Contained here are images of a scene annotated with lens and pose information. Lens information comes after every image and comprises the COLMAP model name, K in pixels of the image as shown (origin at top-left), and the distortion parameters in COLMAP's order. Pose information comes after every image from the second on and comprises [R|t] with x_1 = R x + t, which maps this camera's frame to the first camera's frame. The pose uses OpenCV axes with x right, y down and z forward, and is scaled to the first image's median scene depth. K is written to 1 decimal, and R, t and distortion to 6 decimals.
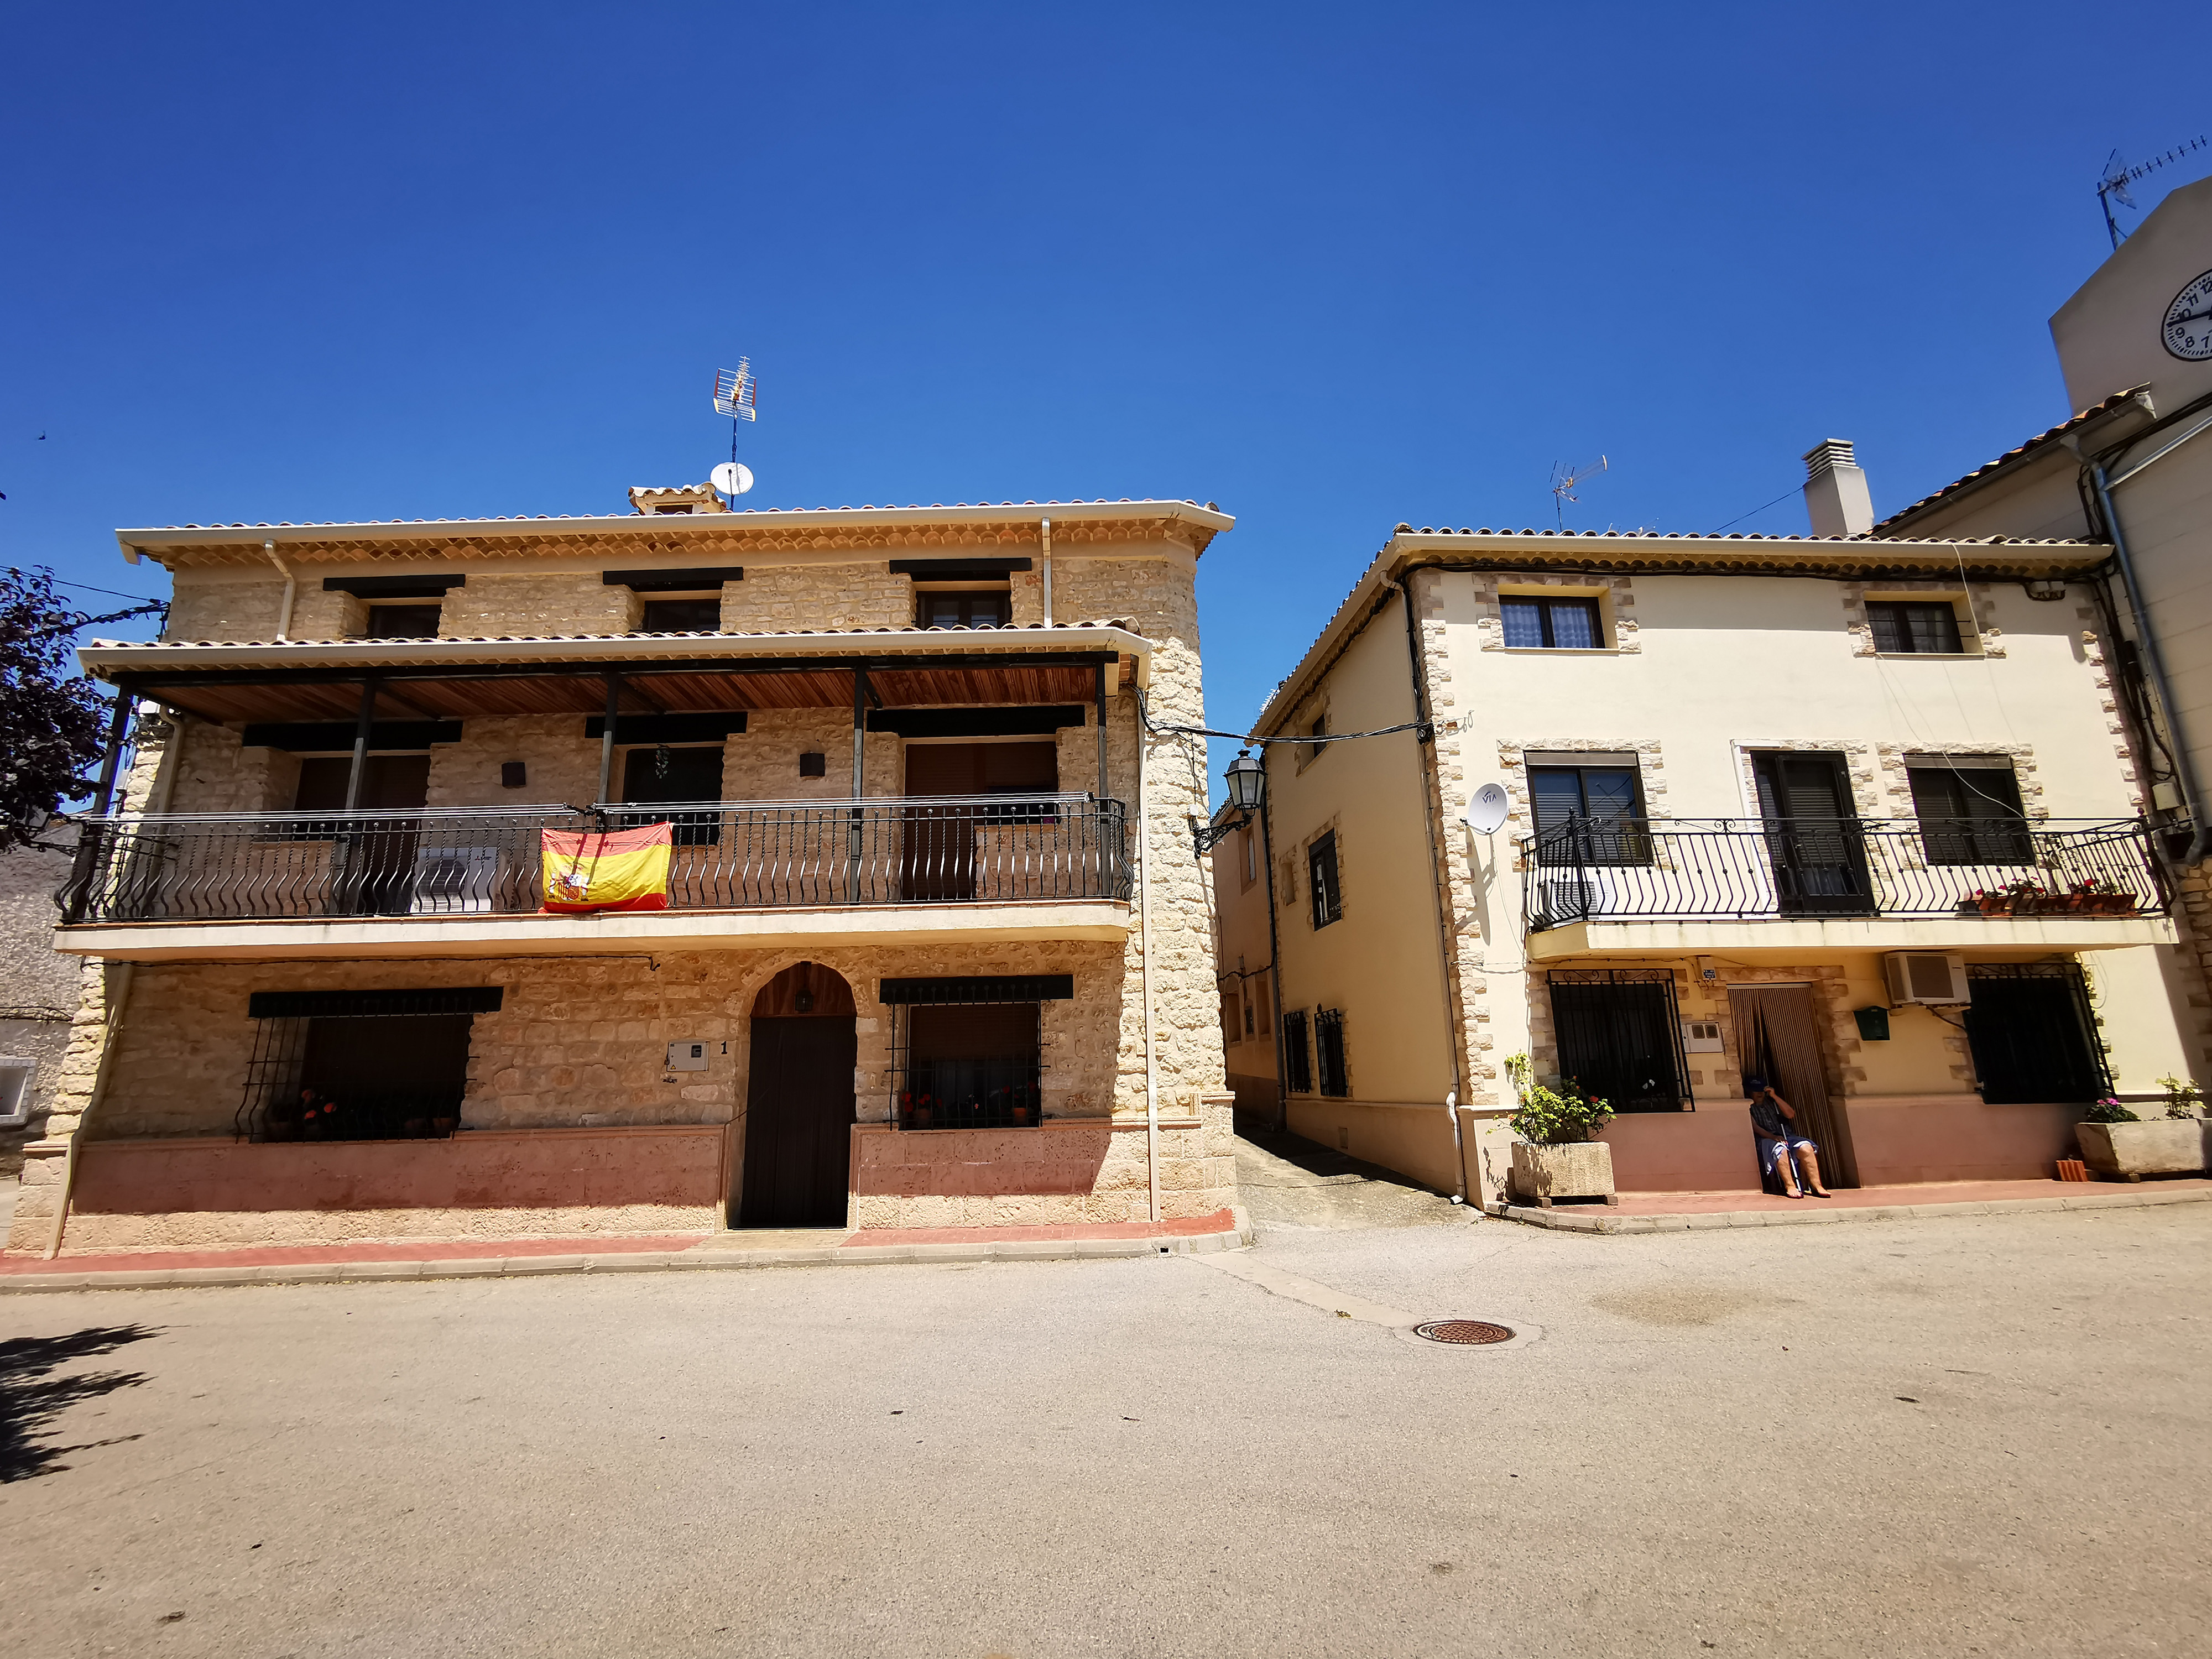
lens RADIAL K [[1009.0, 0, 1098.2], [0, 1009.0, 824.7], [0, 0, 1]] dist [-0.023411, 0.017286]
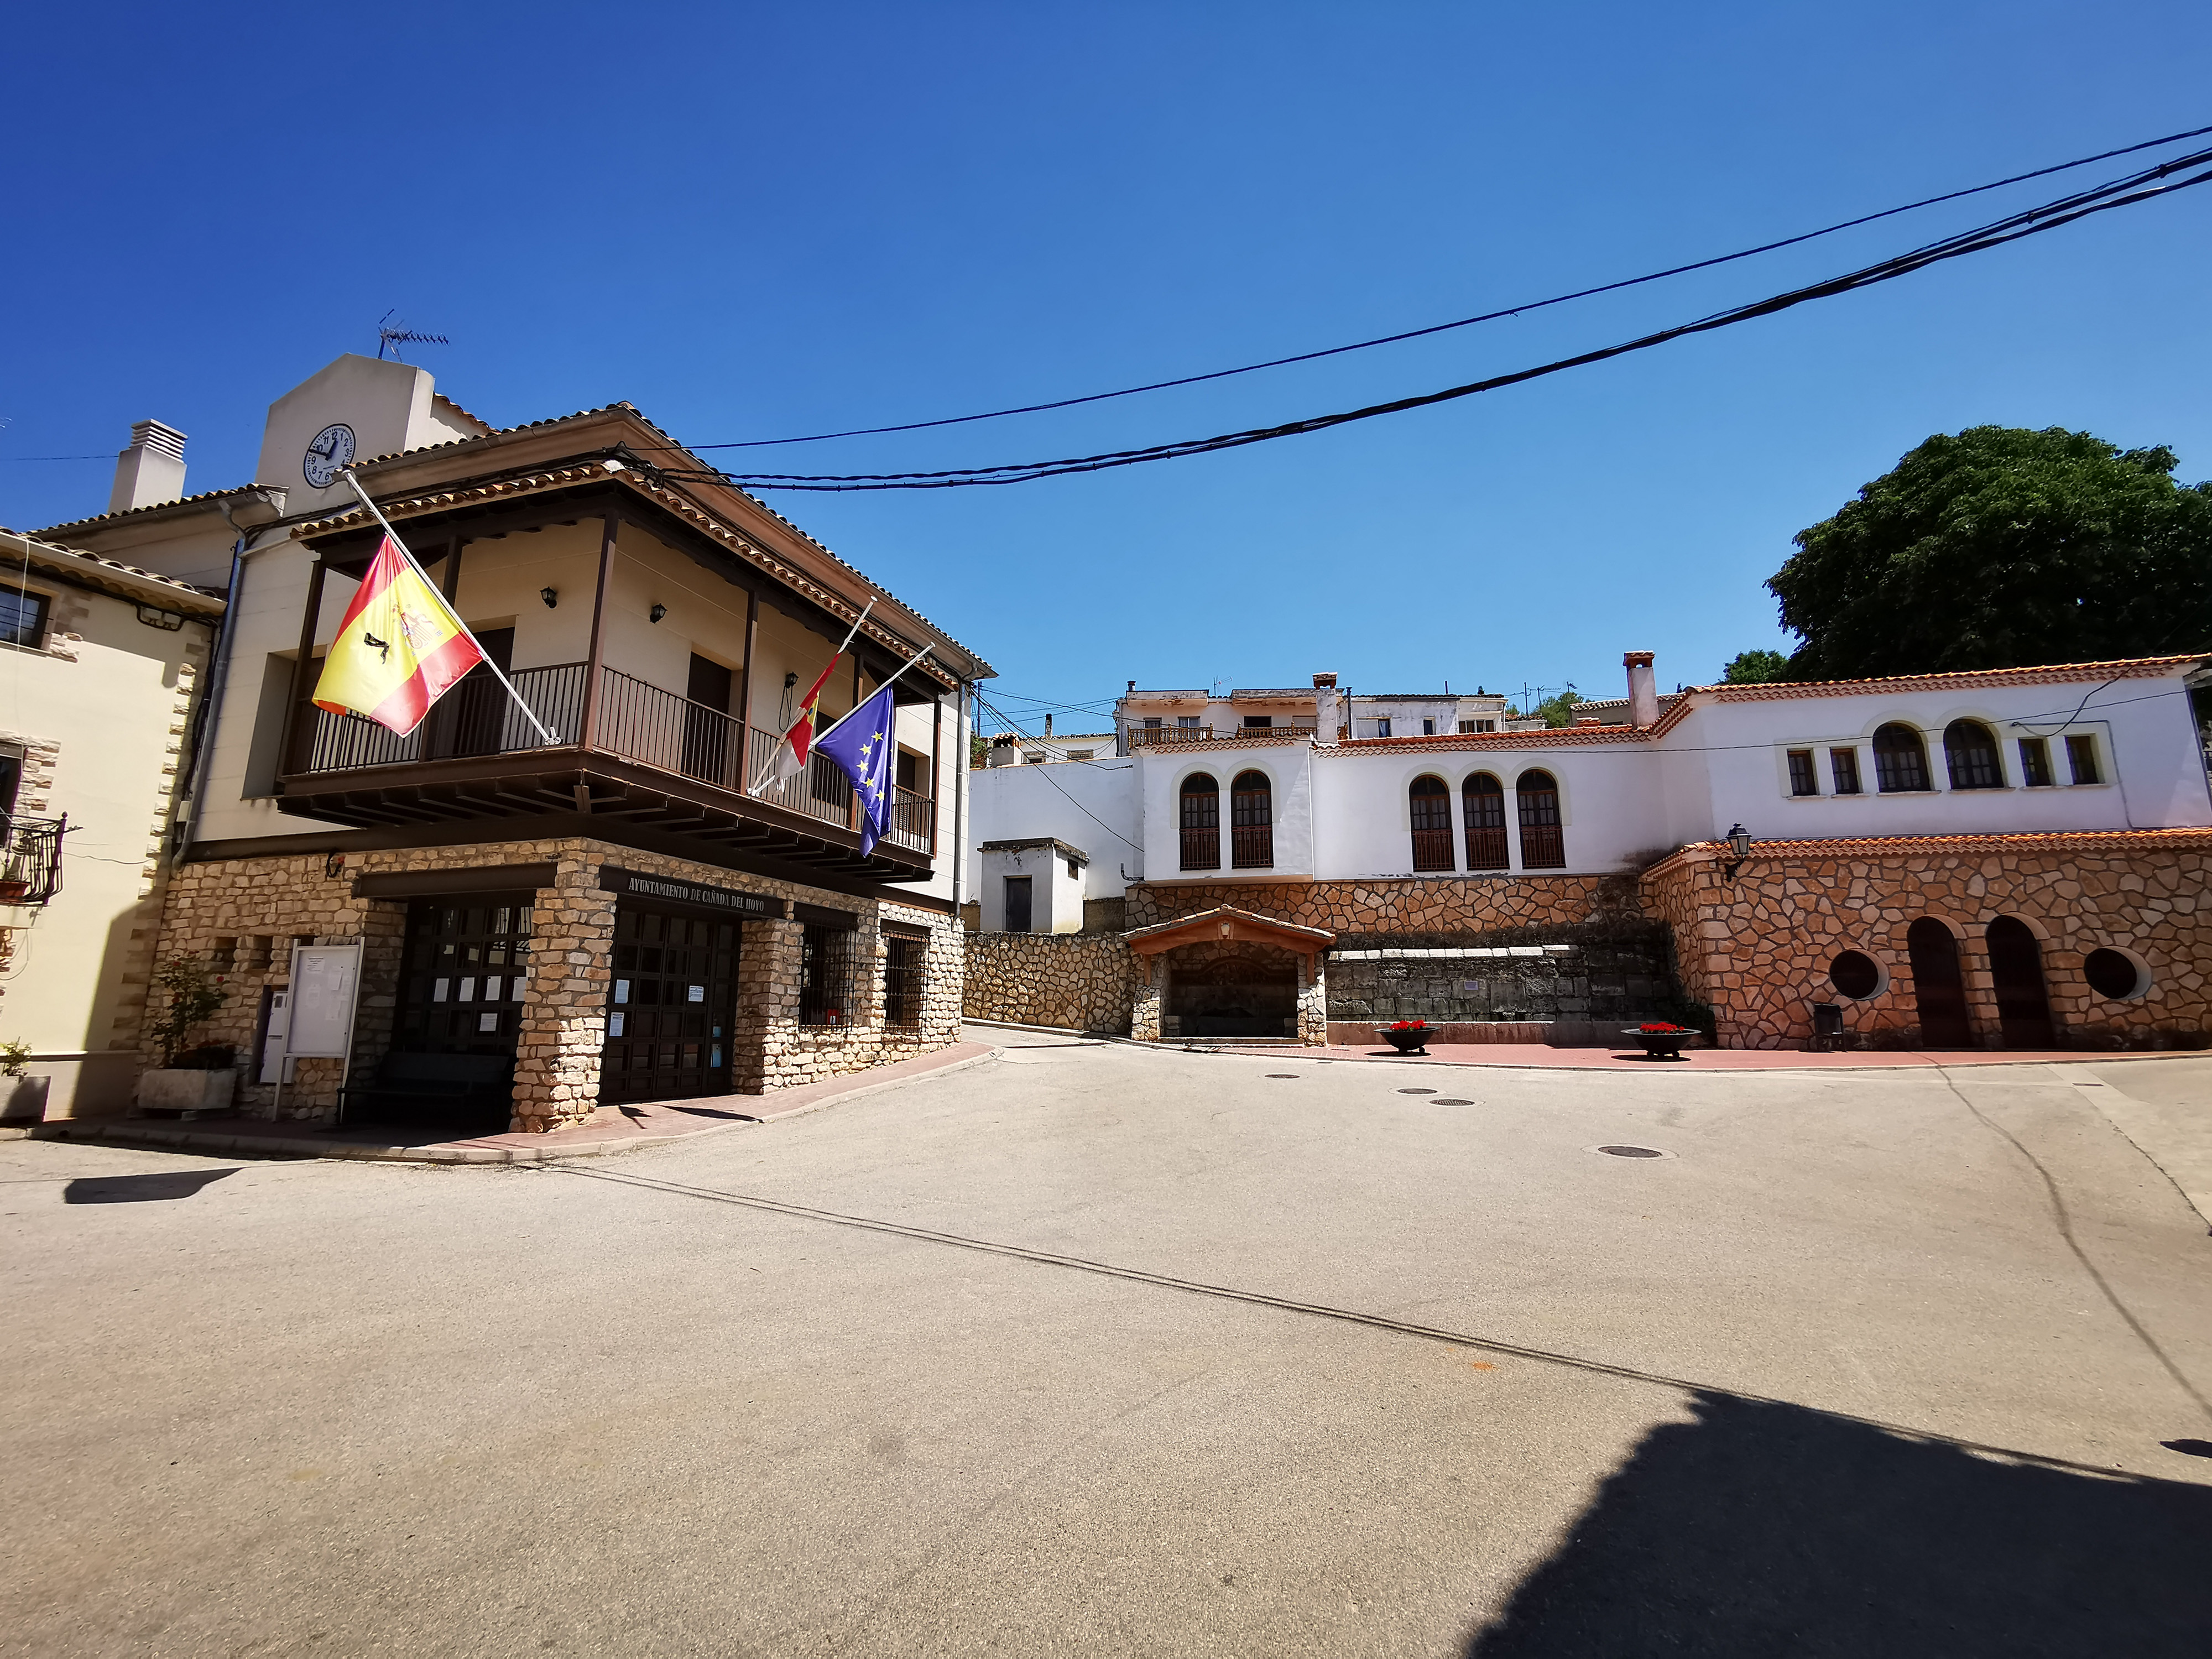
lens RADIAL K [[1009.0, 0, 1098.2], [0, 1009.0, 824.7], [0, 0, 1]] dist [-0.023411, 0.017286]
pose [[0.516289, 0.191682, 0.834688, 0.600284], [-0.218830, 0.971803, -0.087814, -0.142255], [-0.827985, -0.137318, 0.543677, -0.551661]]
